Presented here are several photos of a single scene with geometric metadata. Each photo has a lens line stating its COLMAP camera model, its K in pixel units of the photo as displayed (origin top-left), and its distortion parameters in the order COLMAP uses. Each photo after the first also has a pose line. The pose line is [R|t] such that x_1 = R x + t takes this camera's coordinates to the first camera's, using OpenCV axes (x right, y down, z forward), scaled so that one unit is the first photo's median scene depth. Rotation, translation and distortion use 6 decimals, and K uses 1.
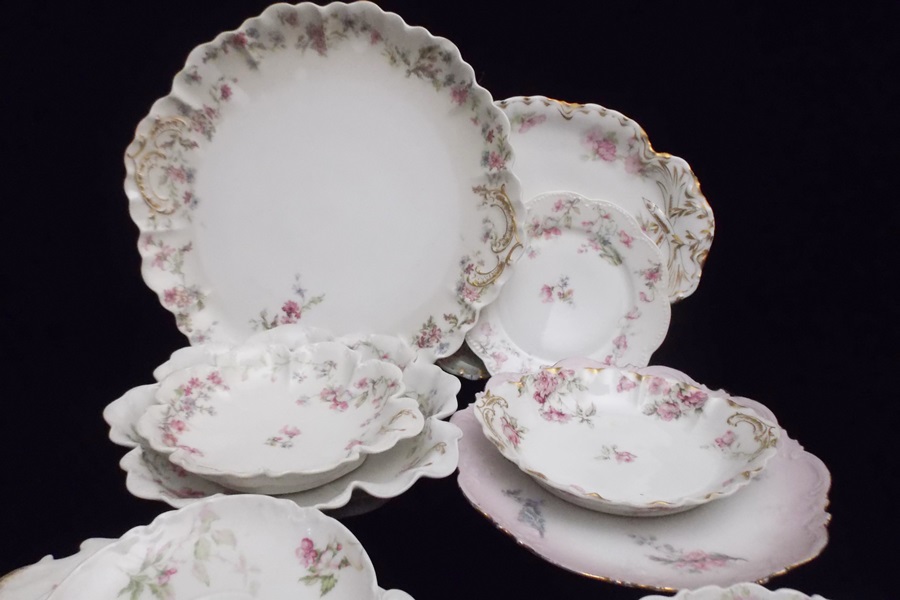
lens RADIAL K [[659.4, 0, 449.9], [0, 659.4, 309.8], [0, 0, 1]] dist [-0.010702, -0.001631]
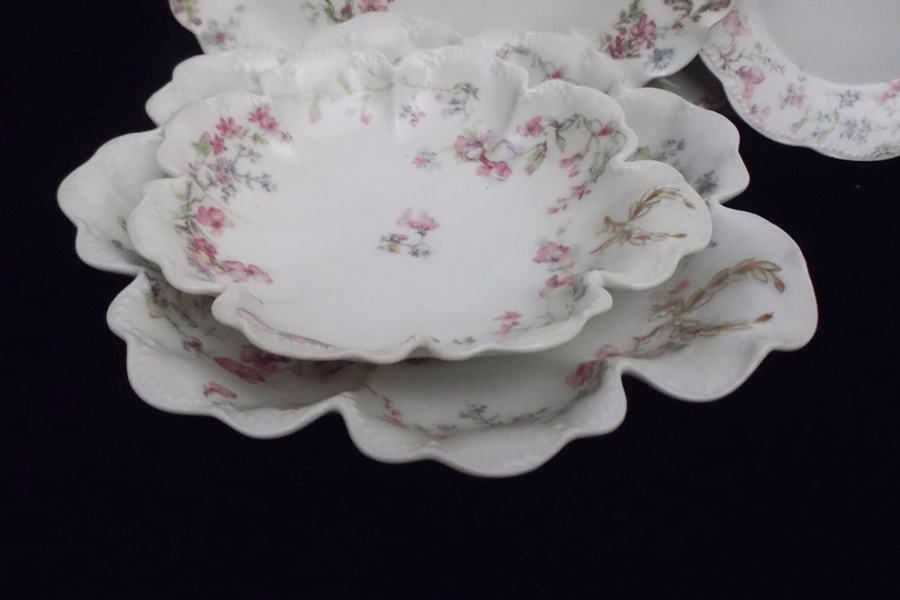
lens RADIAL K [[667.0, 0, 450.0], [0, 667.0, 300.0], [0, 0, 1]] dist [0.002715, -0.000229]
pose [[0.999948, 0.004736, -0.009071, -0.199659], [-0.000835, 0.921274, 0.388913, 0.029853], [0.010198, -0.388885, 0.921230, 0.447439]]
